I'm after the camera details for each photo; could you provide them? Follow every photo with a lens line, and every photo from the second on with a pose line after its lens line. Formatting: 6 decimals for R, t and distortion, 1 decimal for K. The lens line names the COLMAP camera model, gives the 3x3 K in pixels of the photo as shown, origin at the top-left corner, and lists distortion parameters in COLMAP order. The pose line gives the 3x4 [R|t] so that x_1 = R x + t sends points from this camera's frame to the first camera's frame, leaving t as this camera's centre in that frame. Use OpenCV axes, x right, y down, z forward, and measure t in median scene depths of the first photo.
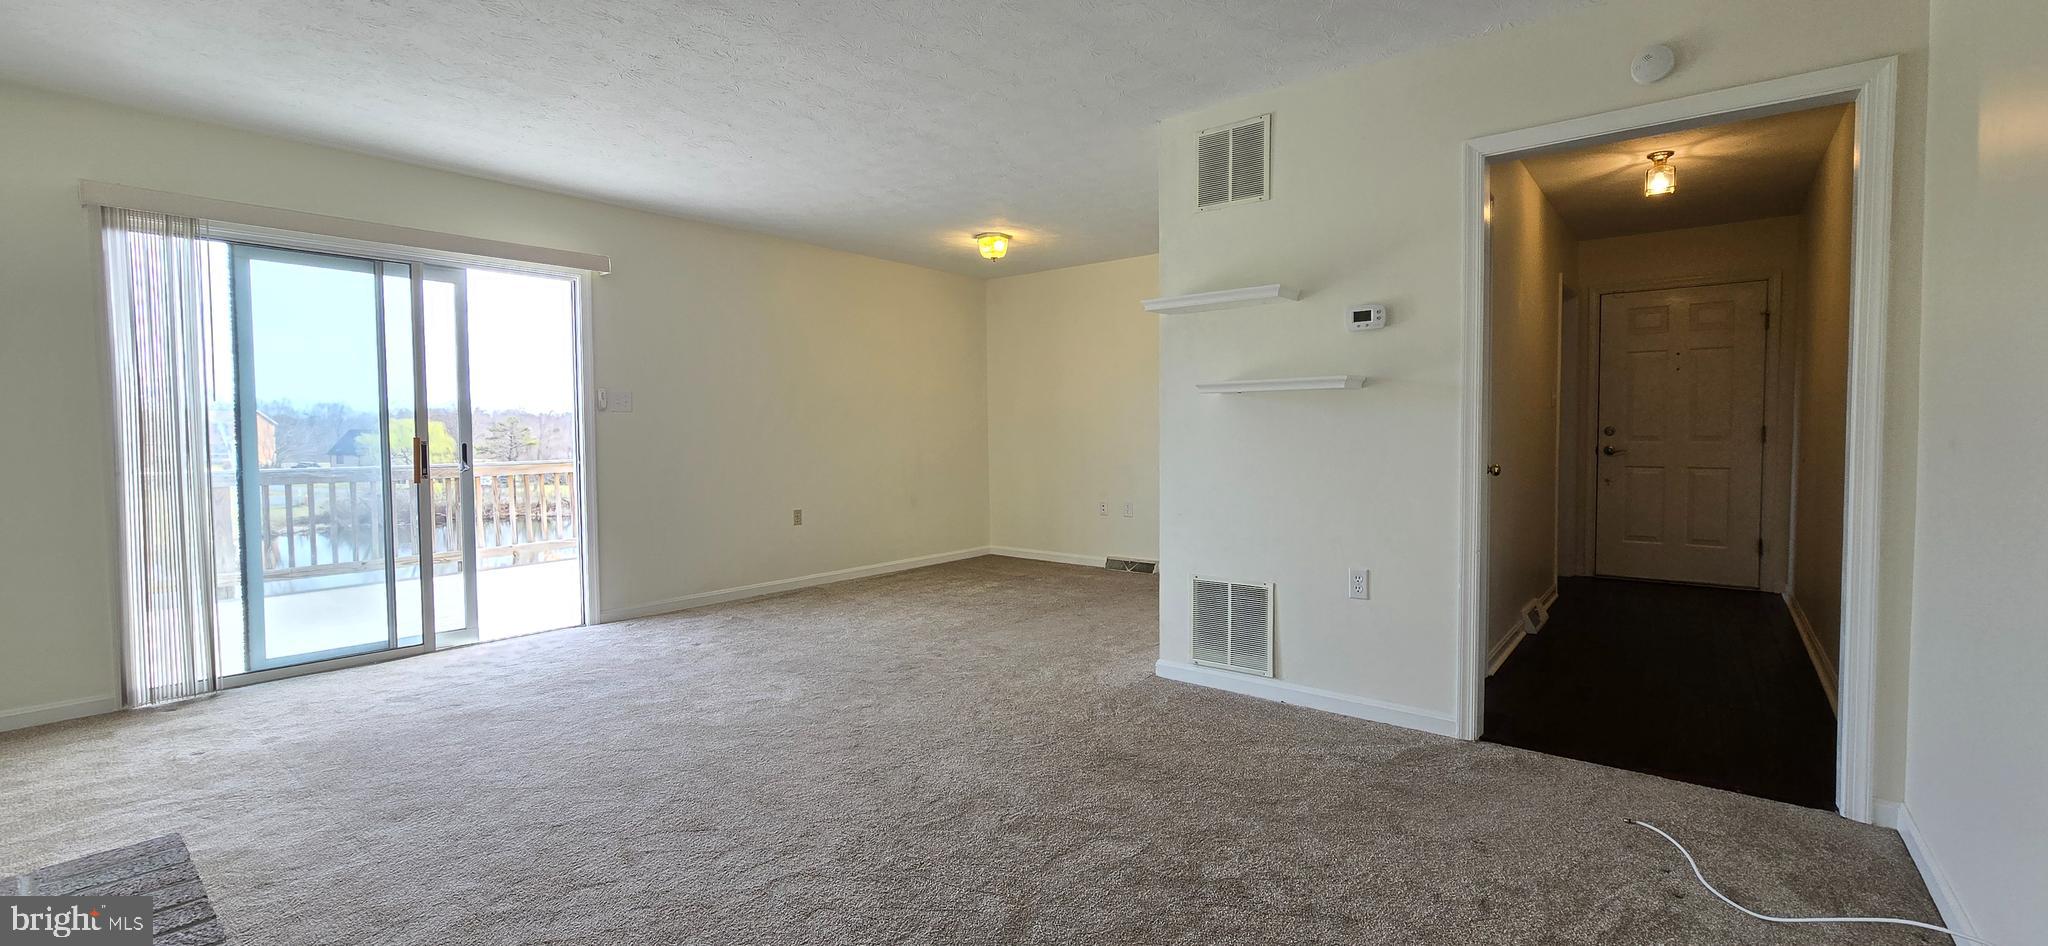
lens RADIAL K [[863.0, 0, 1041.1], [0, 863.0, 465.7], [0, 0, 1]] dist [-0.002716, -0.000797]
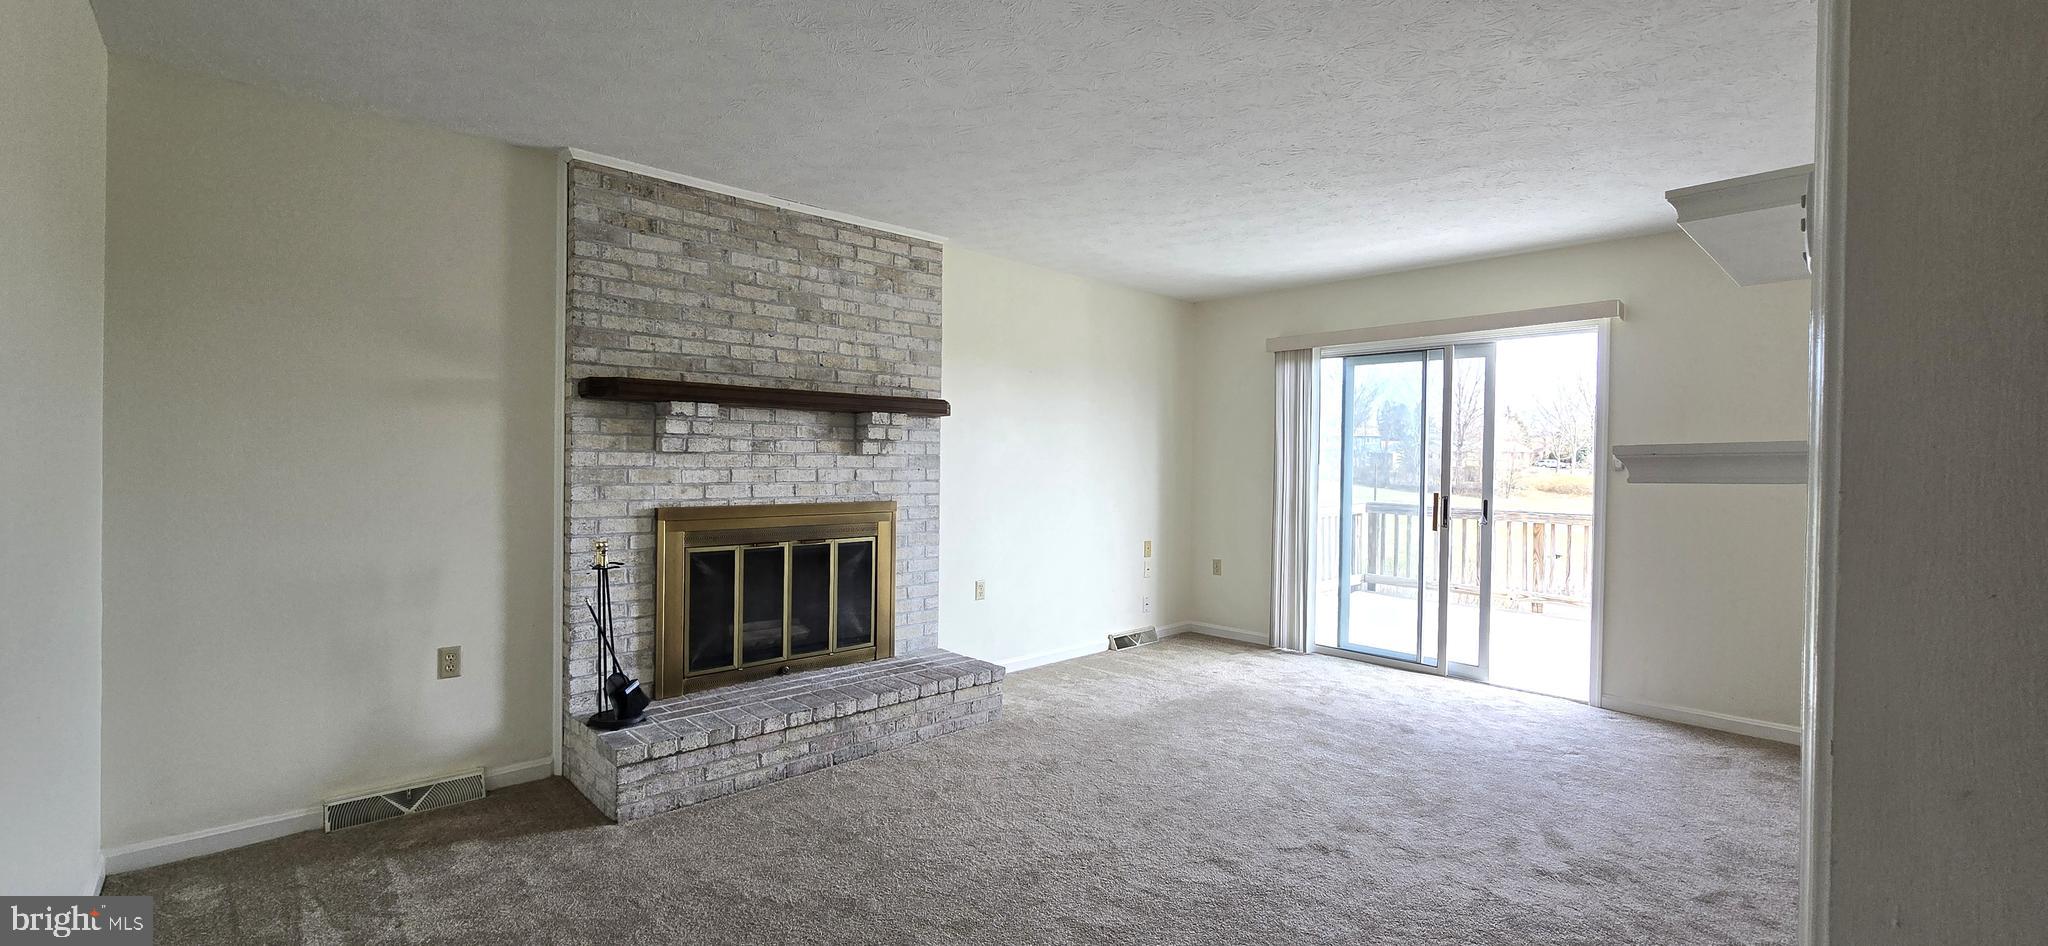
lens RADIAL K [[863.0, 0, 1041.1], [0, 863.0, 465.7], [0, 0, 1]] dist [-0.002716, -0.000797]
pose [[-0.161833, 0.012102, -0.986744, 0.556932], [-0.048582, 0.998615, 0.020215, -0.069245], [0.985622, 0.051210, -0.161021, 0.663861]]
